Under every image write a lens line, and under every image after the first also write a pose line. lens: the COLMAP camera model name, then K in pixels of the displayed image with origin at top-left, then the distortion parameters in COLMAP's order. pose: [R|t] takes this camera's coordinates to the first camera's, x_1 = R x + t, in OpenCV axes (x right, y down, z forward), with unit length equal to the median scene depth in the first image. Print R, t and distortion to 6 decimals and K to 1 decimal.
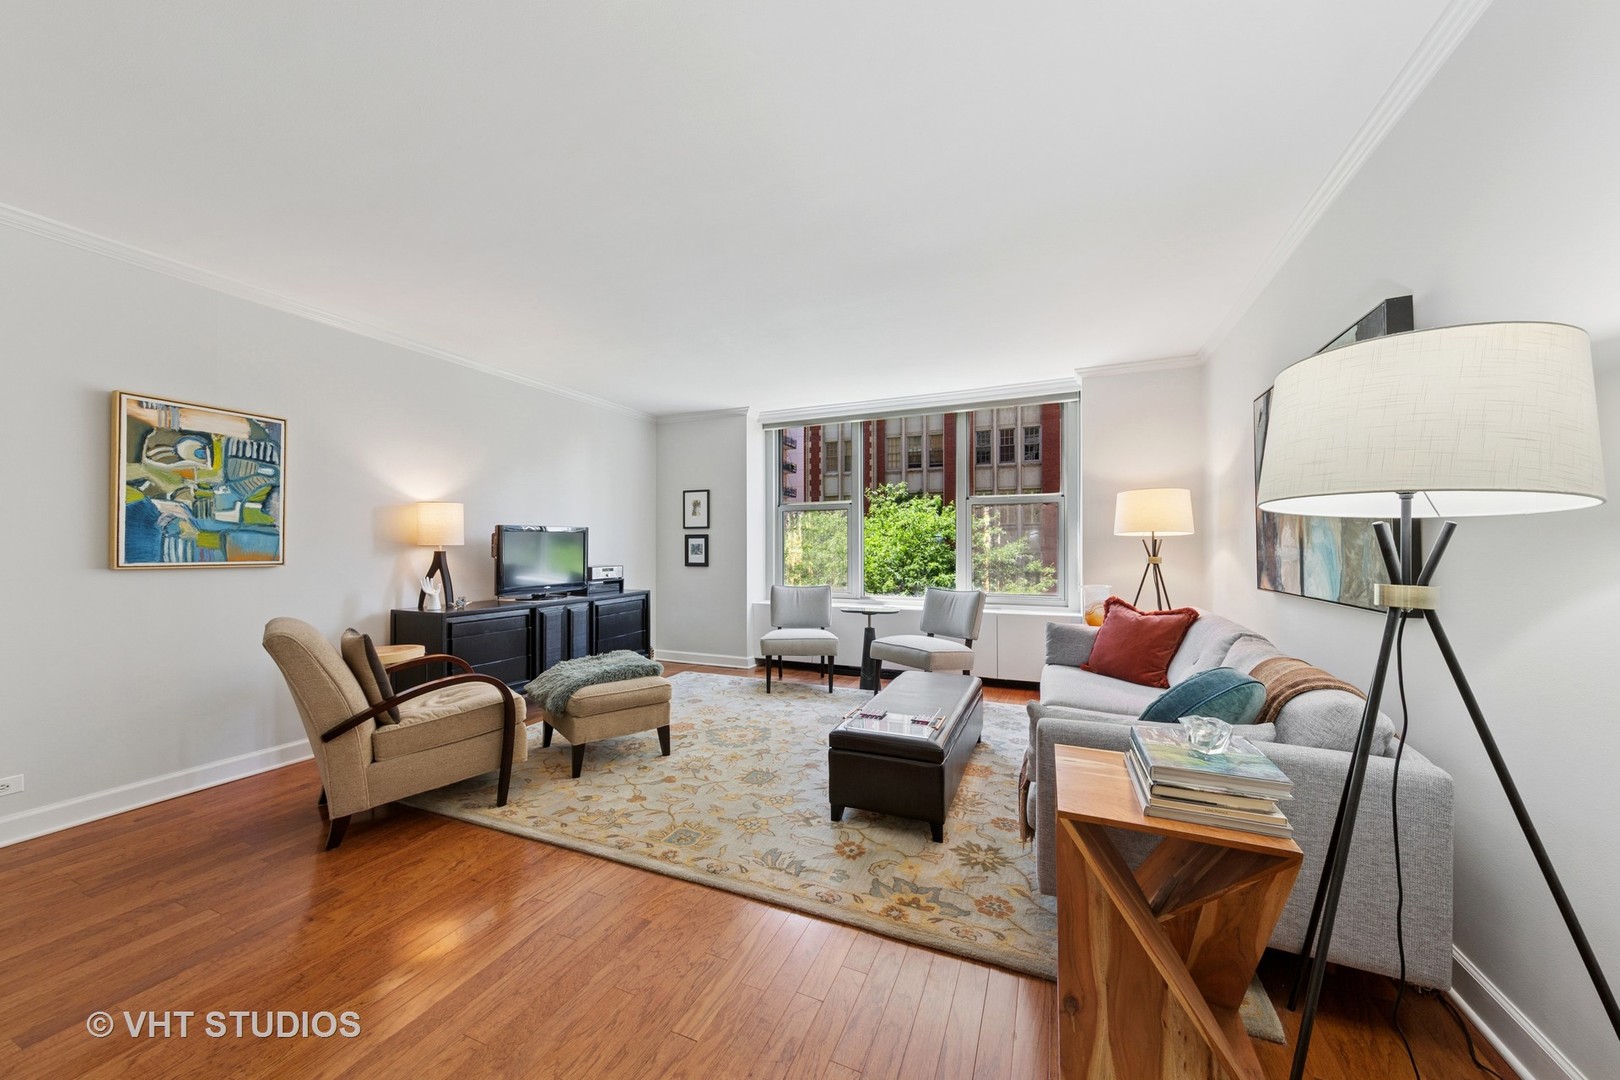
lens RADIAL K [[569.2, 0, 808.1], [0, 569.2, 540.3], [0, 0, 1]] dist [0.003527, 0.000159]
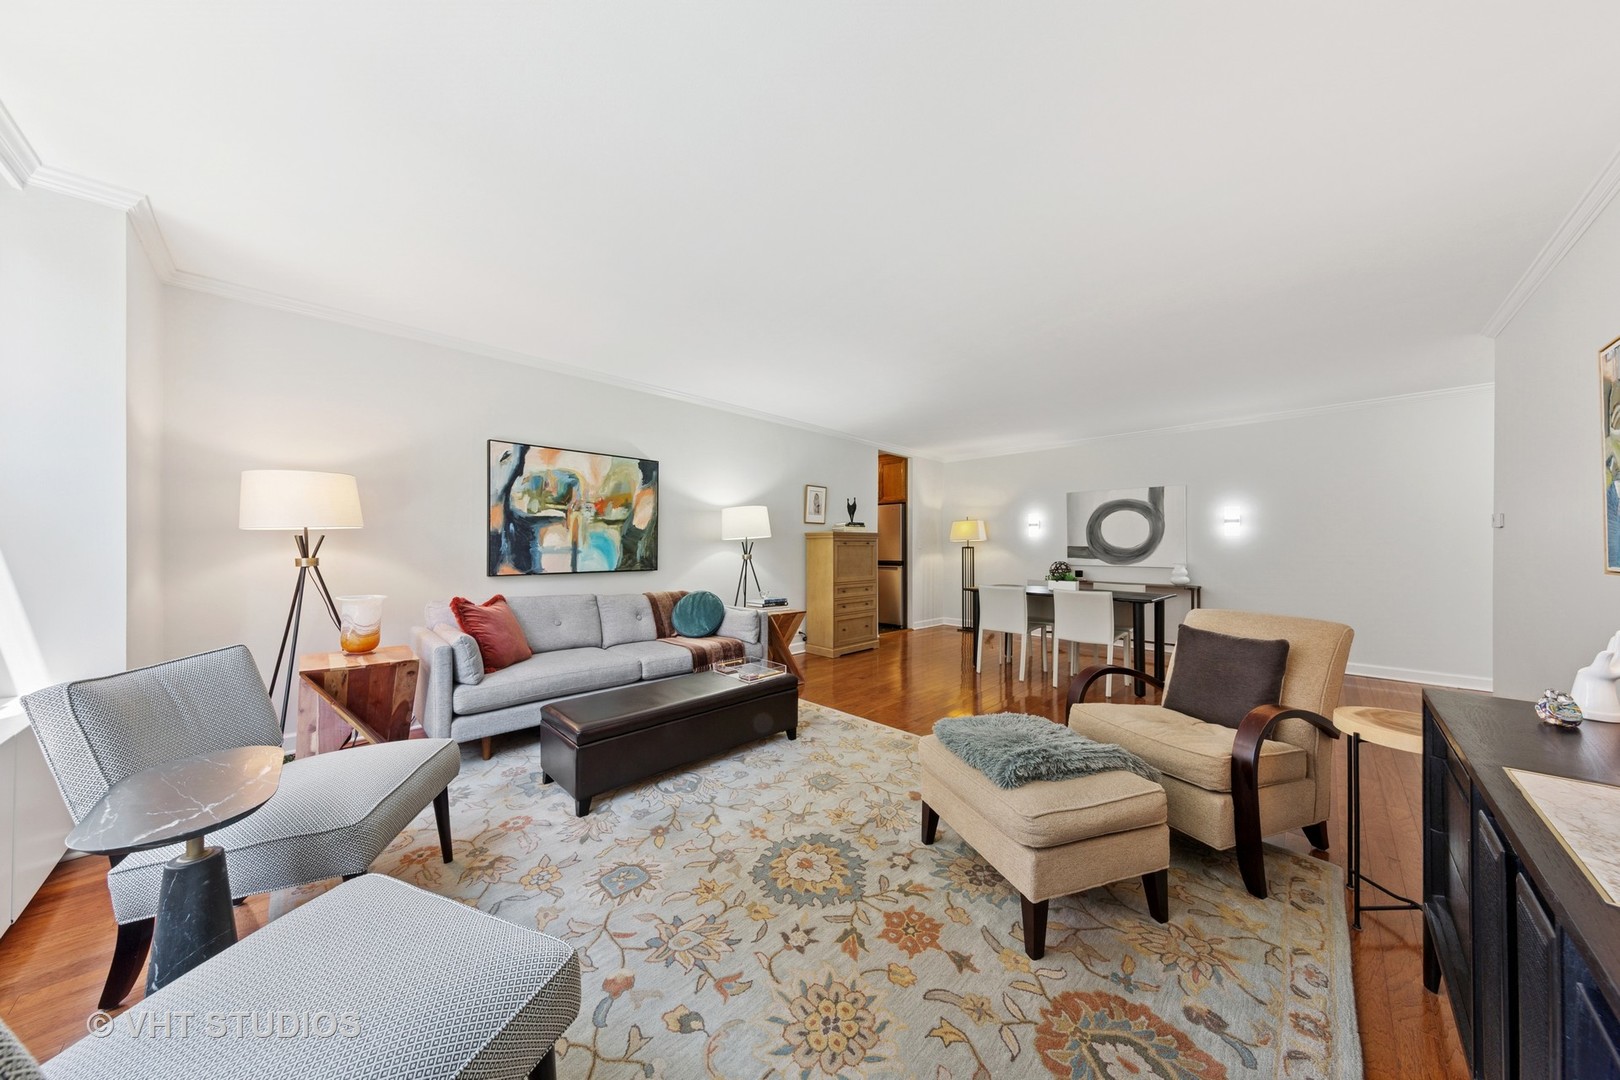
lens RADIAL K [[514.8, 0, 808.7], [0, 514.8, 544.8], [0, 0, 1]] dist [0.002787, -0.000098]
pose [[-0.930567, 0.000652, 0.366122, -0.312706], [-0.006377, 0.999818, -0.017988, 0.020785], [-0.366067, -0.019074, -0.930393, 1.495096]]
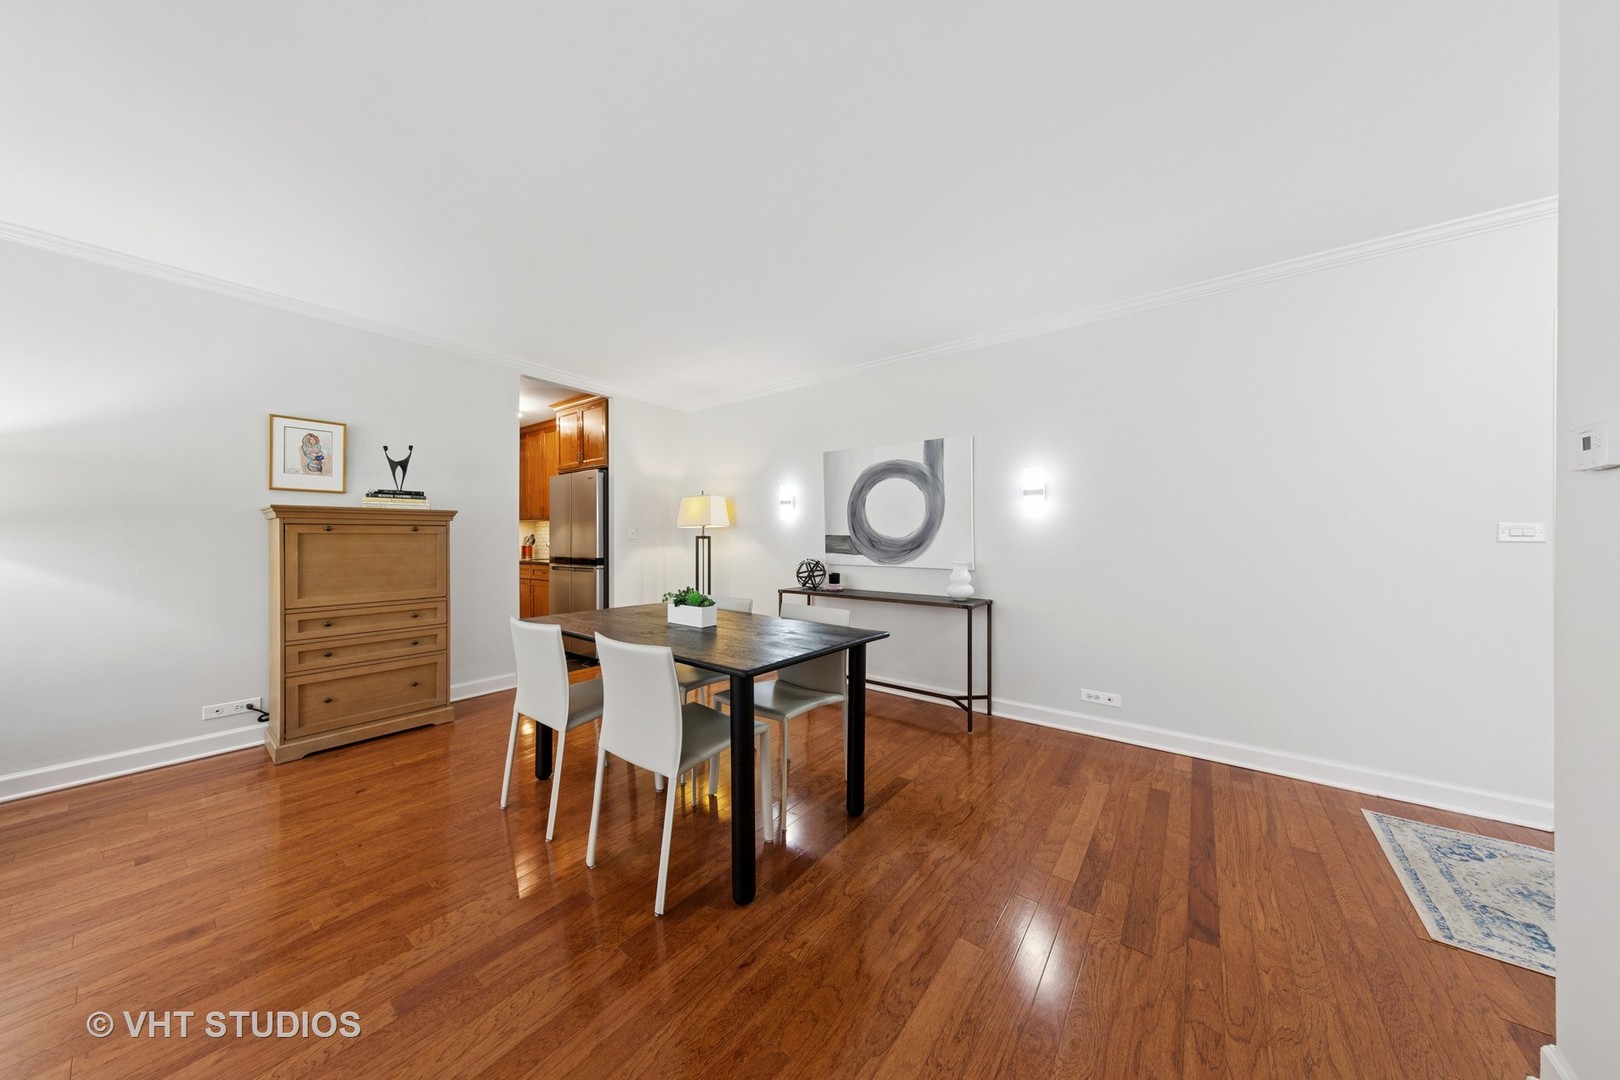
lens RADIAL K [[514.8, 0, 802.1], [0, 514.8, 537.7], [0, 0, 1]] dist [0.002787, -0.000098]
pose [[-0.972306, -0.000681, 0.233709, -0.732173], [-0.003782, 0.999911, -0.012820, 0.008123], [-0.233680, -0.013349, -0.972222, 0.601529]]
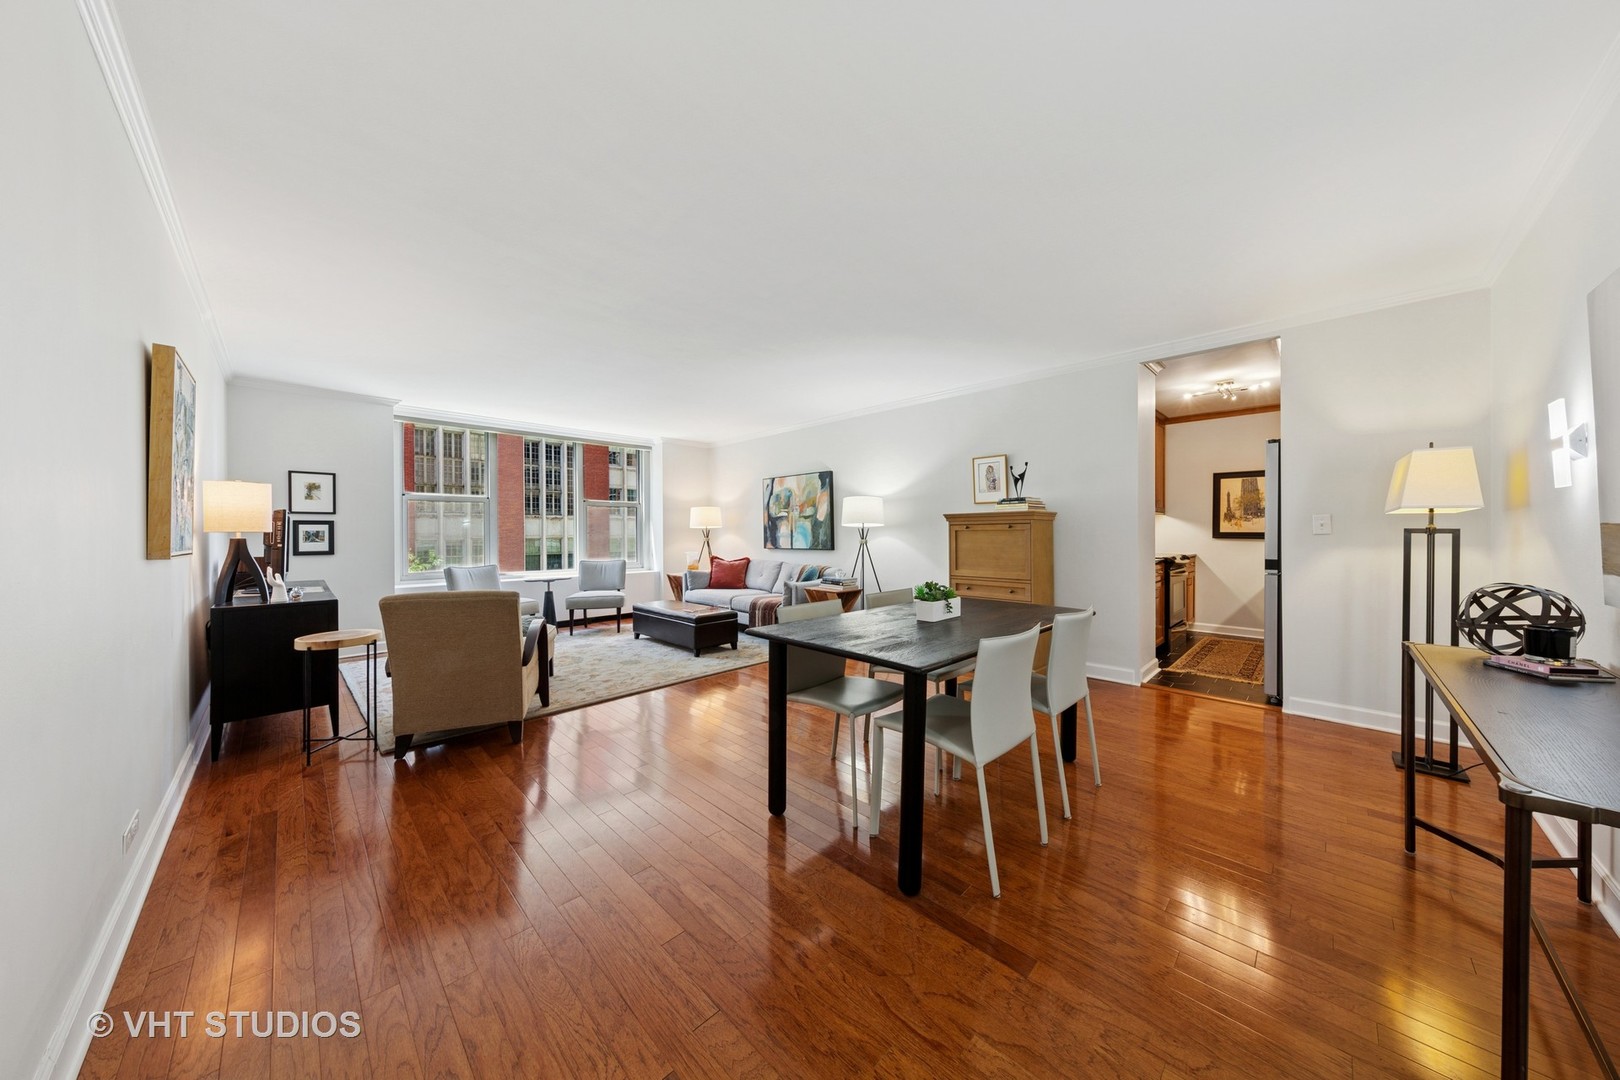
lens RADIAL K [[514.8, 0, 832.0], [0, 514.8, 541.1], [0, 0, 1]] dist [0.002787, -0.000098]
pose [[0.342261, -0.015345, 0.939479, -1.121993], [-0.009061, 0.999766, 0.019631, -0.001232], [-0.939561, -0.015231, 0.342042, -0.116308]]
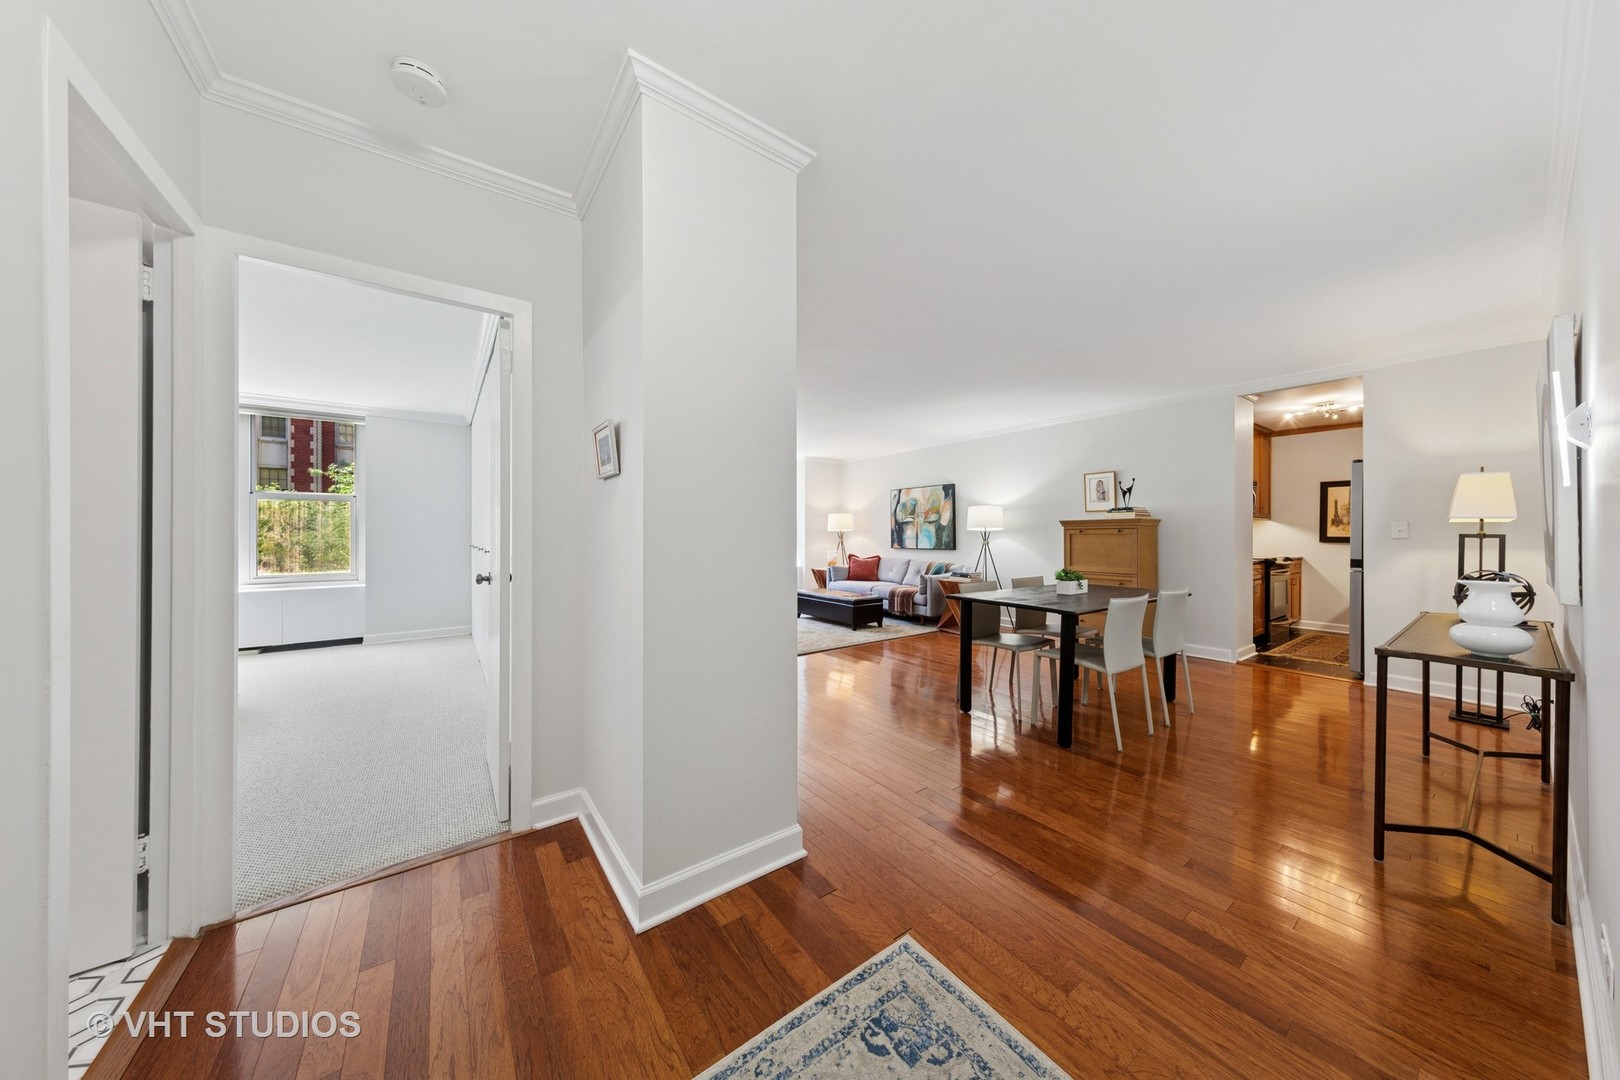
lens RADIAL K [[514.8, 0, 822.2], [0, 514.8, 539.3], [0, 0, 1]] dist [0.002787, -0.000098]
pose [[0.496157, -0.003931, 0.868224, -1.550120], [-0.013770, 0.999828, 0.012396, 0.001985], [-0.868123, -0.018106, 0.496018, -0.089849]]
